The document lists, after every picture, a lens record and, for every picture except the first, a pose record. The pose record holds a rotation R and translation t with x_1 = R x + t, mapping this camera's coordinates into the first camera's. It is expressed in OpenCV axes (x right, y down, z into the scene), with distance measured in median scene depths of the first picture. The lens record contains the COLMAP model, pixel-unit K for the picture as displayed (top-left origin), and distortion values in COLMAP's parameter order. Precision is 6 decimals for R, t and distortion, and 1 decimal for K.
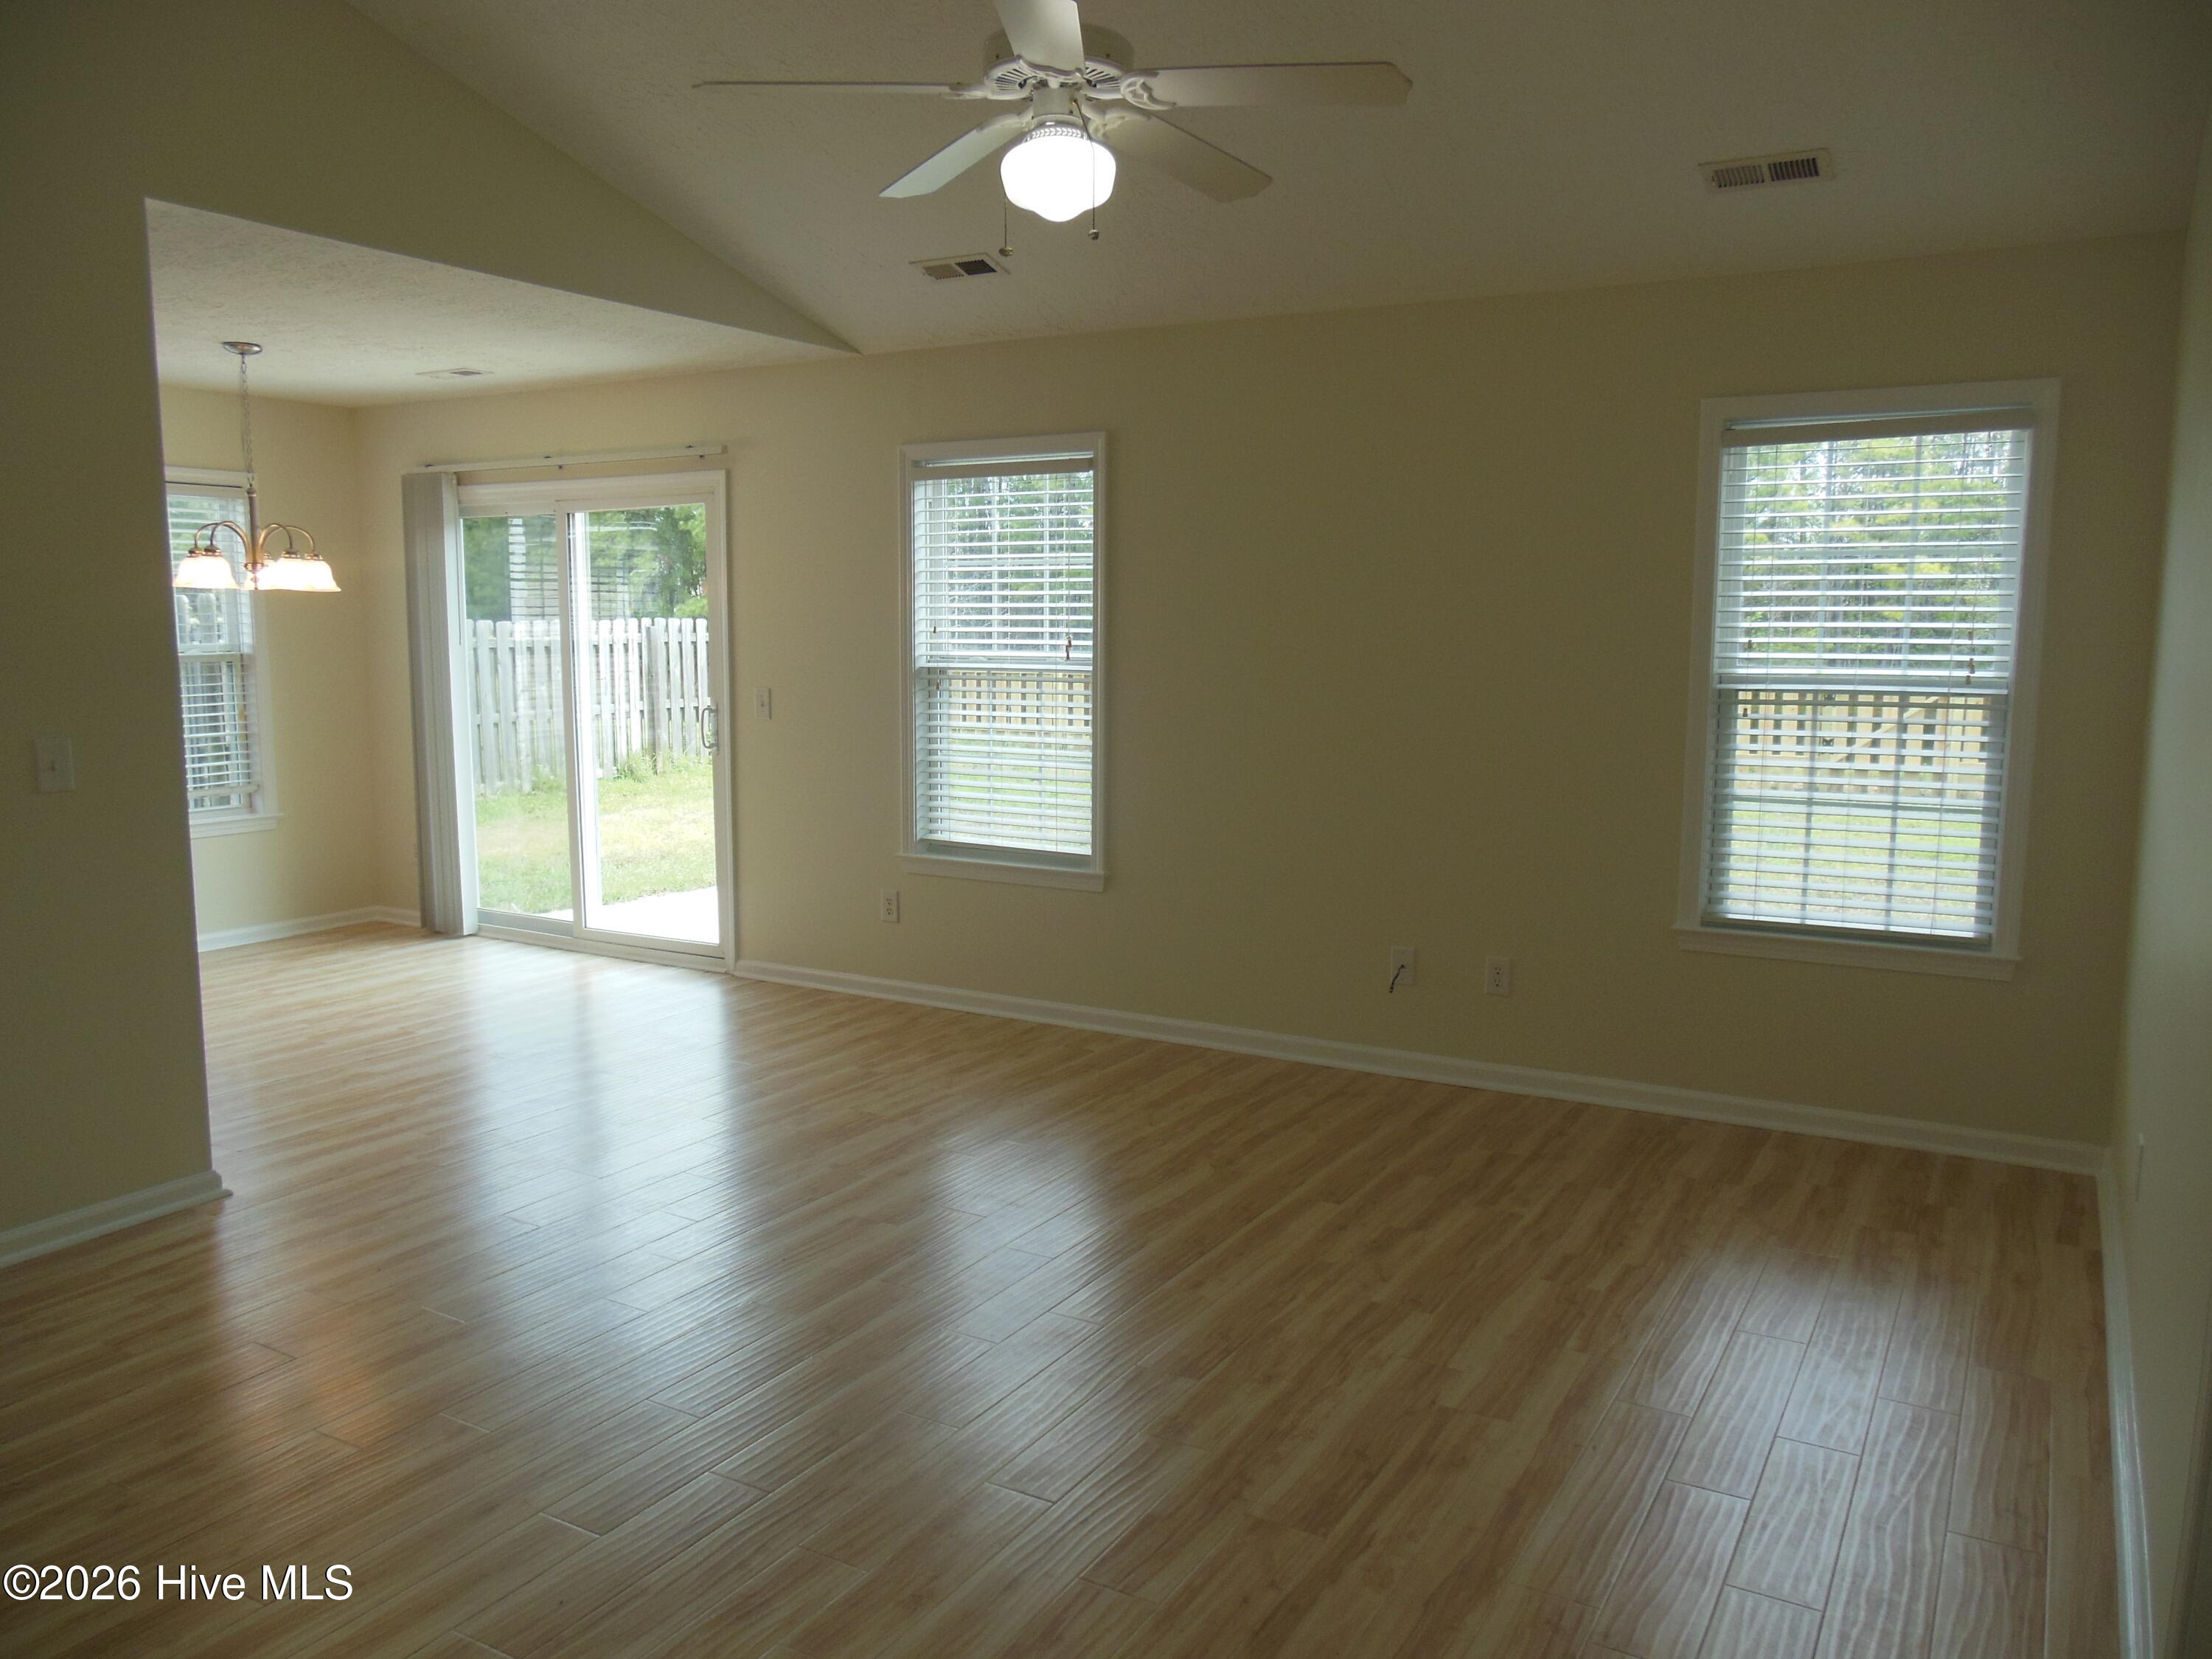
lens RADIAL K [[1650.2, 0, 1106.0], [0, 1650.2, 829.5], [0, 0, 1]] dist [-0.000811, 0.004868]
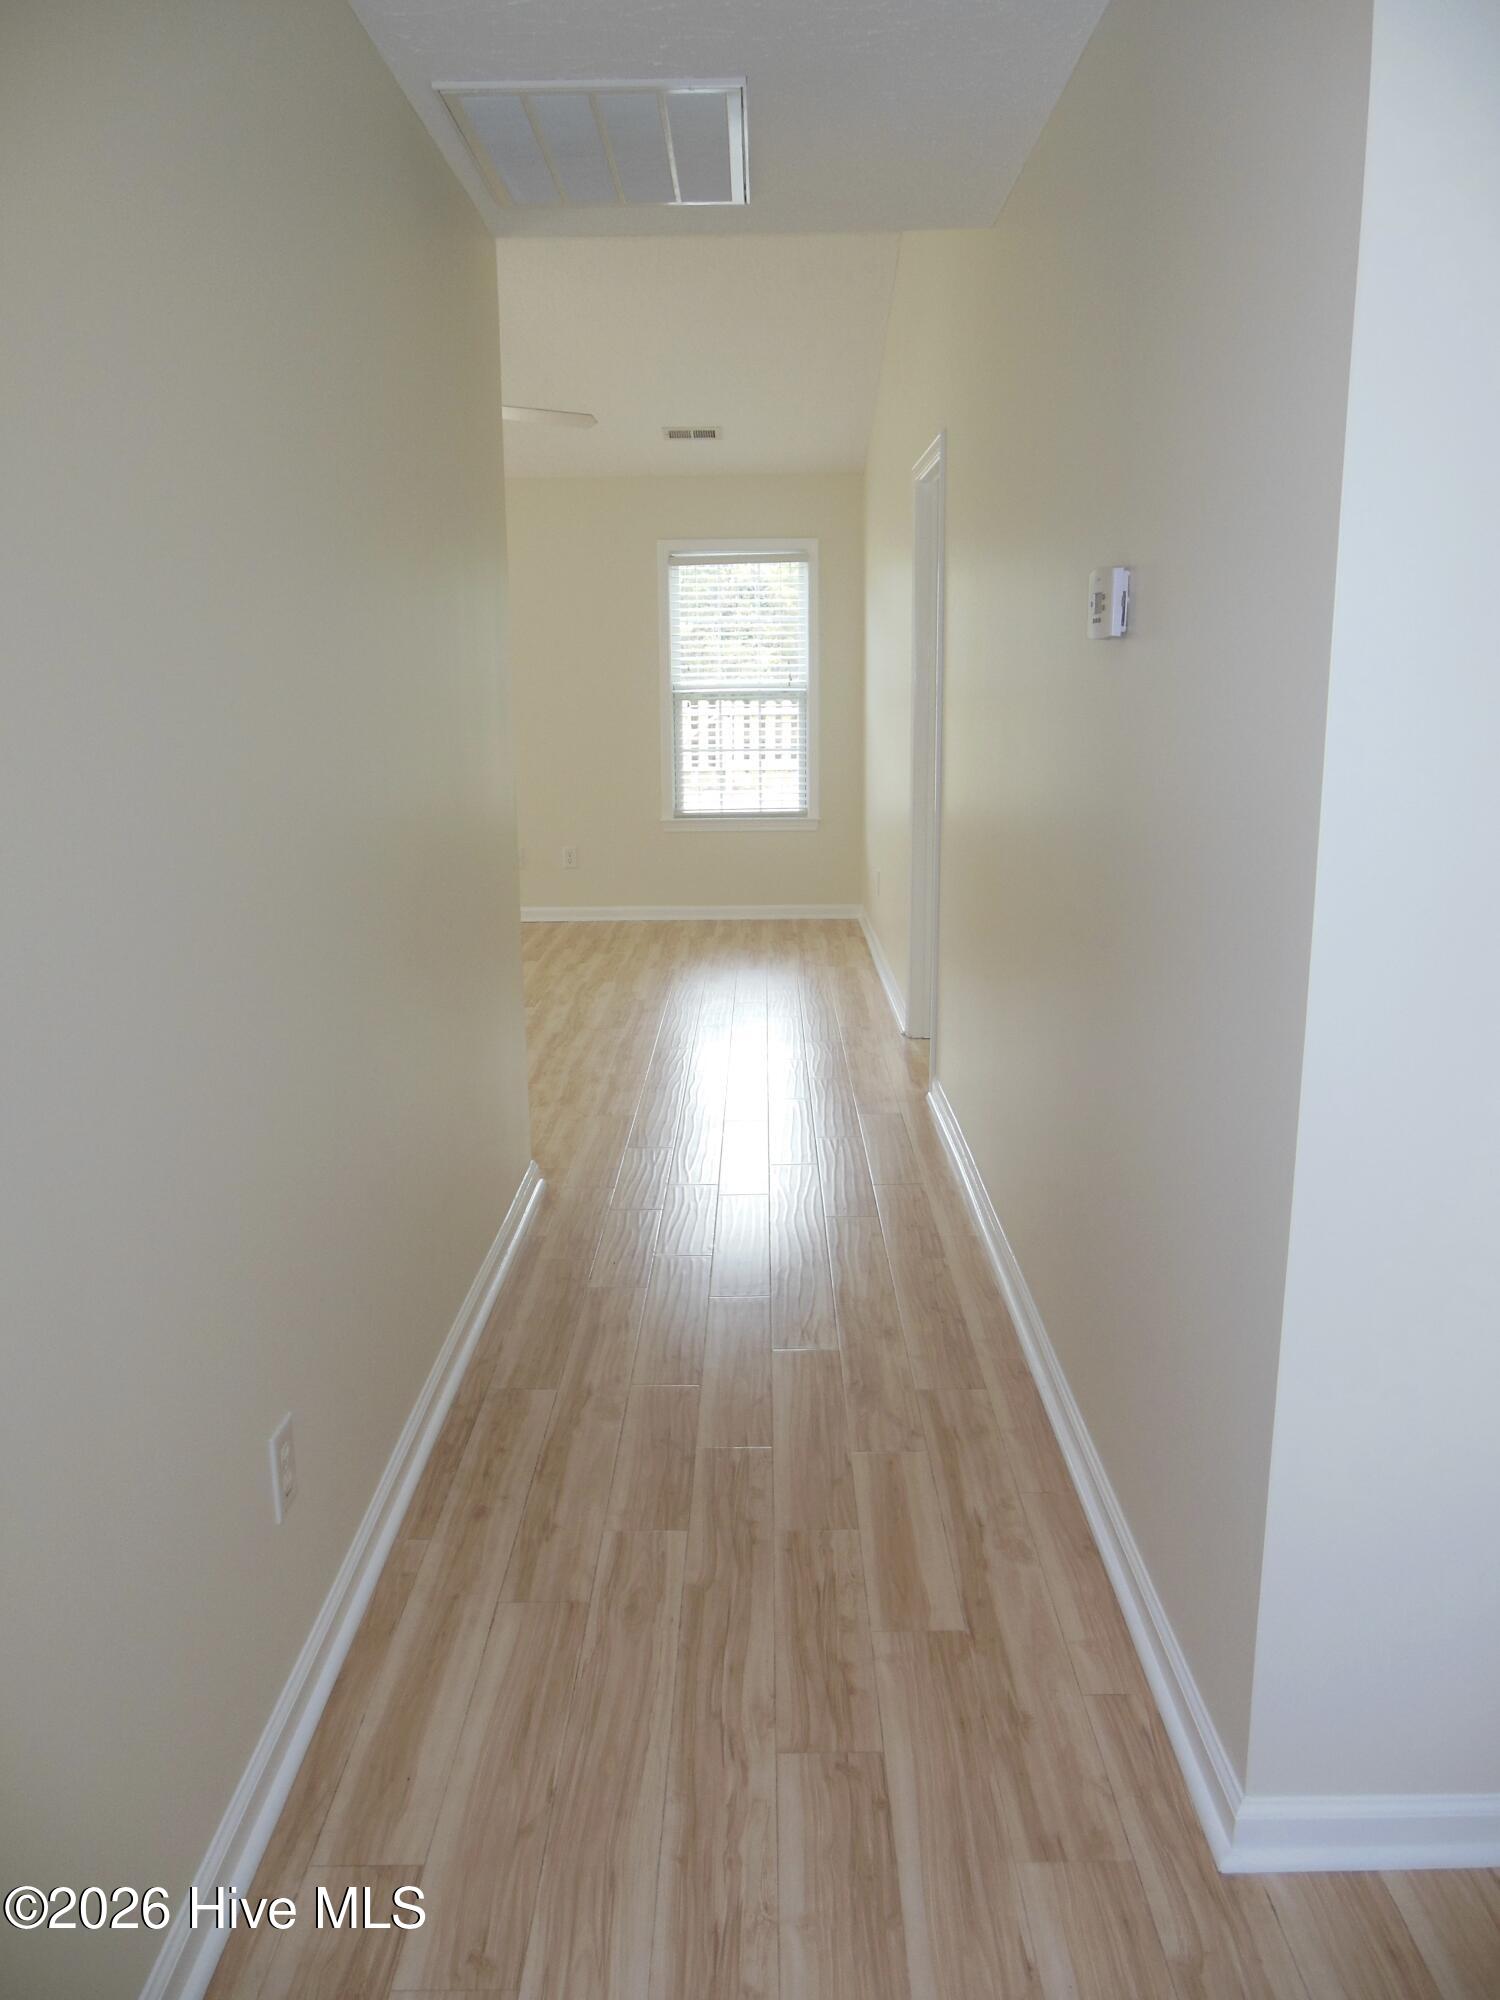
lens RADIAL K [[1492.0, 0, 750.0], [0, 1492.0, 1000.0], [0, 0, 1]] dist [-0.000811, 0.004868]
pose [[0.869715, -0.120228, 0.478687, -0.452329], [0.078324, 0.991207, 0.106648, 0.096048], [-0.487300, -0.055261, 0.871484, -0.612537]]
